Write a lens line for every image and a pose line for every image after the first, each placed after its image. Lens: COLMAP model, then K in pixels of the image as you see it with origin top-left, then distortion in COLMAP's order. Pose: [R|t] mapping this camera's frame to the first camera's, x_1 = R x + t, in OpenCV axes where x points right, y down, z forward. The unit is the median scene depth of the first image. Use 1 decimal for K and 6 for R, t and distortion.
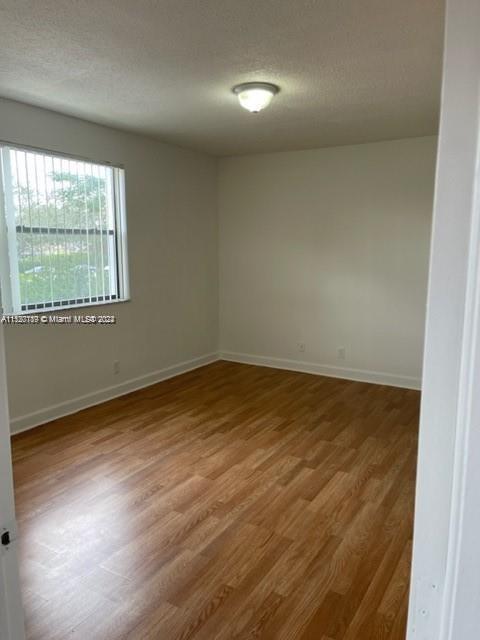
lens RADIAL K [[485.3, 0, 237.9], [0, 485.3, 321.2], [0, 0, 1]] dist [0.064092, -0.083562]
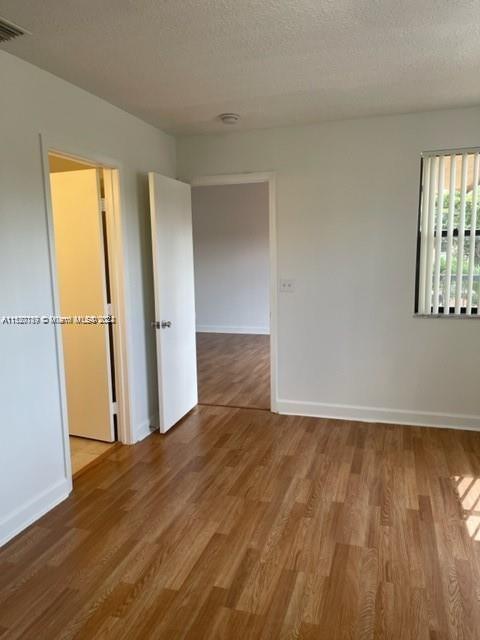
lens RADIAL K [[485.3, 0, 245.1], [0, 485.3, 321.3], [0, 0, 1]] dist [0.064092, -0.083562]
pose [[-0.969245, 0.046169, -0.241727, 0.270615], [-0.026875, 0.956513, 0.290449, -0.250409], [0.244625, 0.288012, -0.925855, 1.585933]]
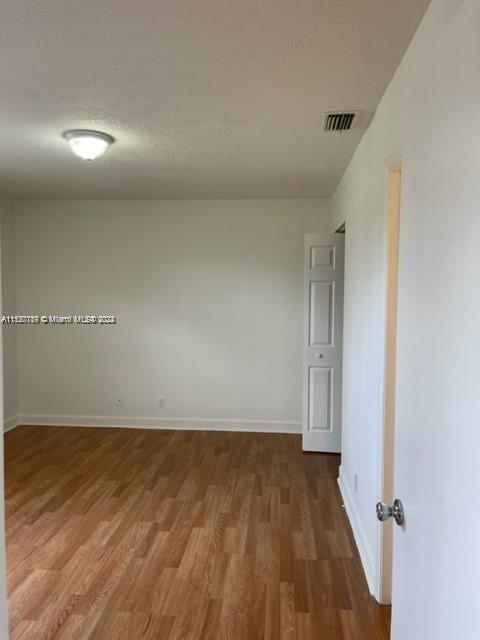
lens RADIAL K [[485.3, 0, 238.5], [0, 485.3, 320.5], [0, 0, 1]] dist [0.064092, -0.083562]
pose [[0.897140, -0.025686, 0.440999, -0.136635], [0.068011, 0.994437, -0.080436, -0.019007], [-0.436479, 0.102155, 0.893896, 0.050504]]
